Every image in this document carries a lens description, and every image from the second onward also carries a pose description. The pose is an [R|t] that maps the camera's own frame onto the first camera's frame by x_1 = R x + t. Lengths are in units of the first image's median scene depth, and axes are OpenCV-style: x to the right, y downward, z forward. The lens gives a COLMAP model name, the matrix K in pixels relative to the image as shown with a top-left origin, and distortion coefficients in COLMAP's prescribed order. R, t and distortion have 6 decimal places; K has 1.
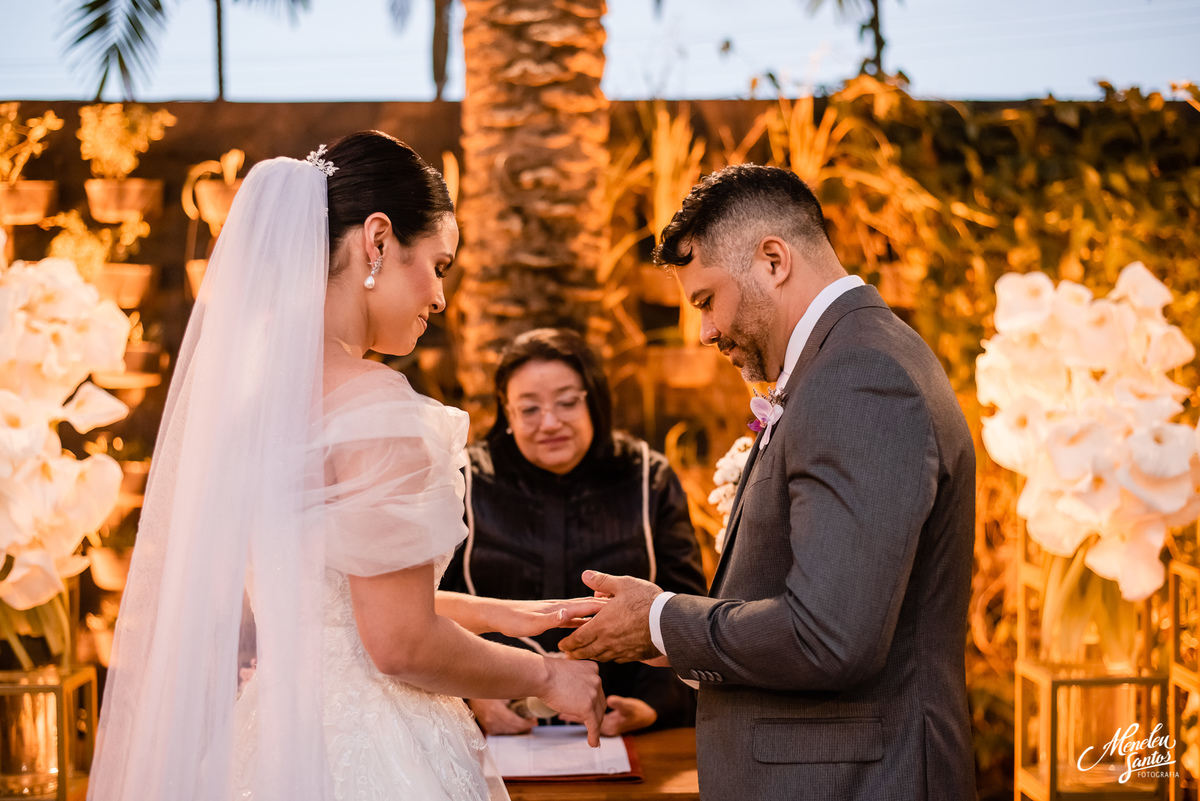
lens RADIAL K [[1775.8, 0, 592.4], [0, 1775.8, 393.5], [0, 0, 1]] dist [-0.083338, 0.000000]
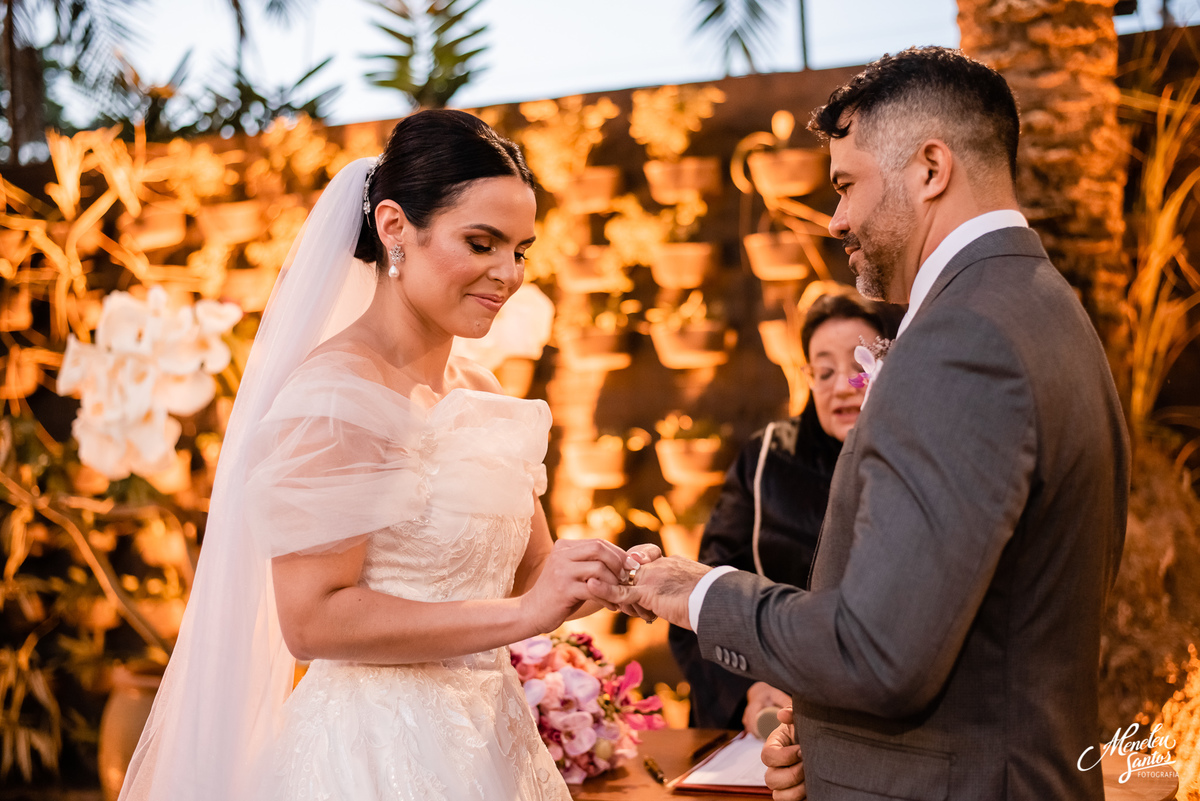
lens RADIAL K [[1775.8, 0, 601.1], [0, 1775.8, 409.1], [0, 0, 1]] dist [-0.083338, 0.000000]
pose [[0.903505, -0.030625, -0.427483, 0.123503], [0.042598, 0.998922, 0.018470, -0.000028], [0.426456, -0.034898, 0.903835, 0.062898]]
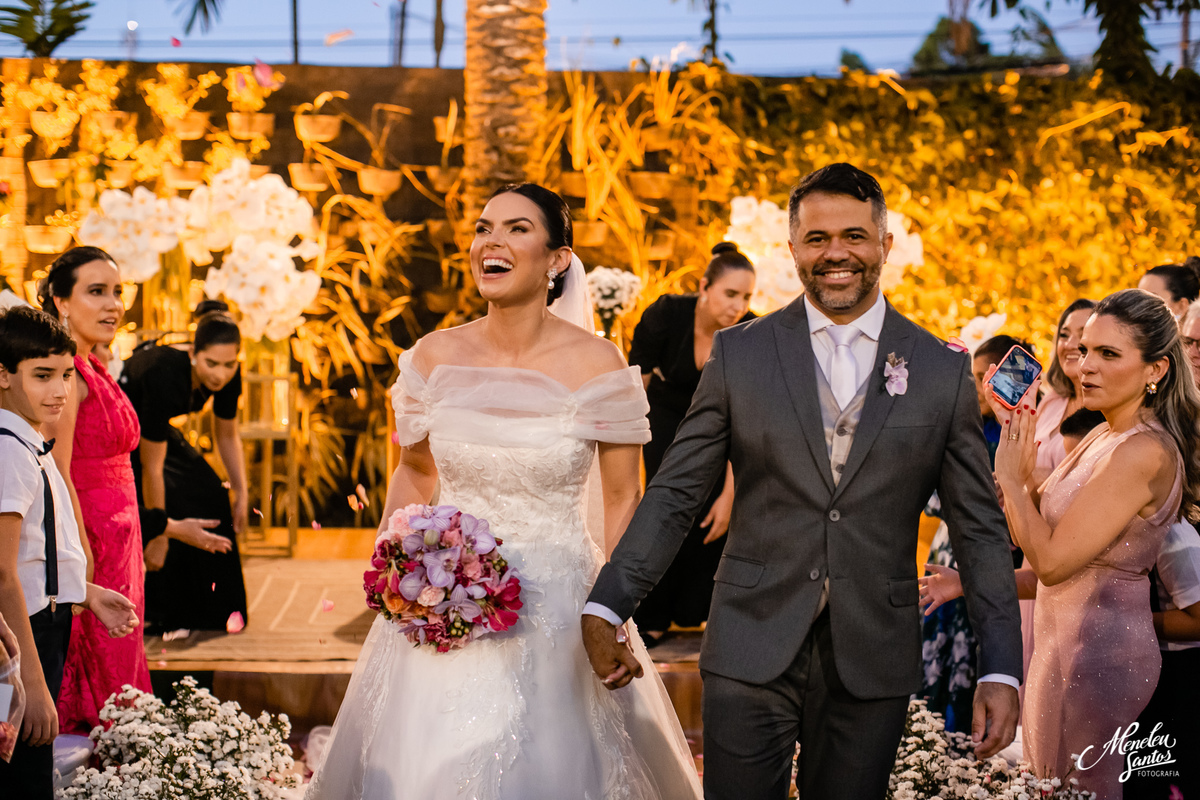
lens RADIAL K [[1714.6, 0, 600.4], [0, 1714.6, 401.2], [0, 0, 1]] dist [-0.075098, 0.000000]
pose [[0.998719, 0.019832, 0.046541, -0.008976], [-0.023860, 0.995865, 0.087655, -0.000068], [-0.044610, -0.088653, 0.995063, -0.643927]]
